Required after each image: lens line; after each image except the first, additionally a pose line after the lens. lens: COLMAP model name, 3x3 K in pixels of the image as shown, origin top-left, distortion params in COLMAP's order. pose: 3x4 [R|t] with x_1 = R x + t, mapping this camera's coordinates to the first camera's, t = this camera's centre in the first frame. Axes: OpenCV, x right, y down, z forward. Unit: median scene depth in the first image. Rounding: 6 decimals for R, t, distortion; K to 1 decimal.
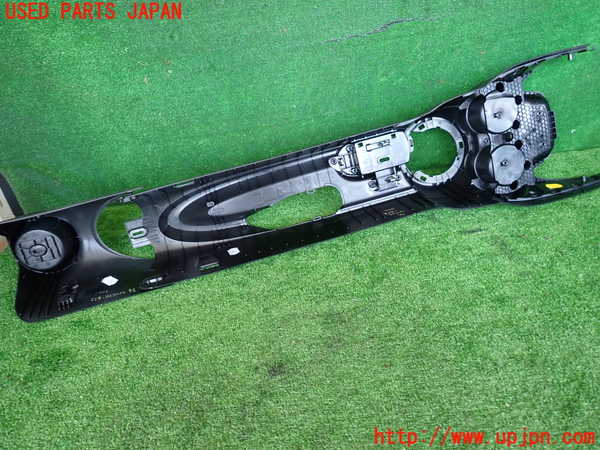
lens RADIAL K [[445.8, 0, 300.0], [0, 445.8, 225.0], [0, 0, 1]] dist [0.007763, -0.008405]
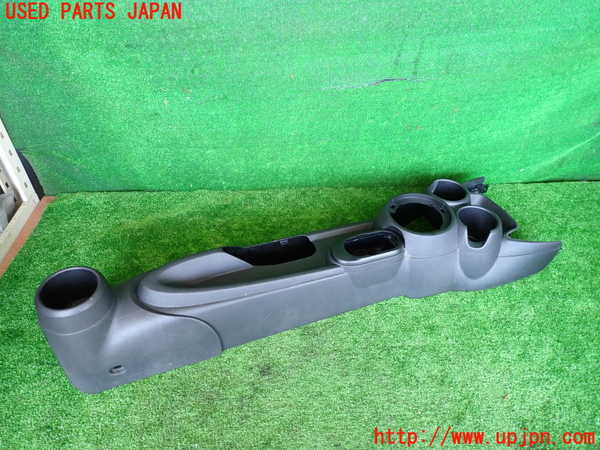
lens RADIAL K [[445.8, 0, 300.0], [0, 445.8, 225.0], [0, 0, 1]] dist [0.007763, -0.008405]
pose [[0.993012, 0.091838, 0.074113, -0.092385], [-0.103966, 0.977940, 0.181173, -0.393500], [-0.055839, -0.187612, 0.980655, -0.295204]]
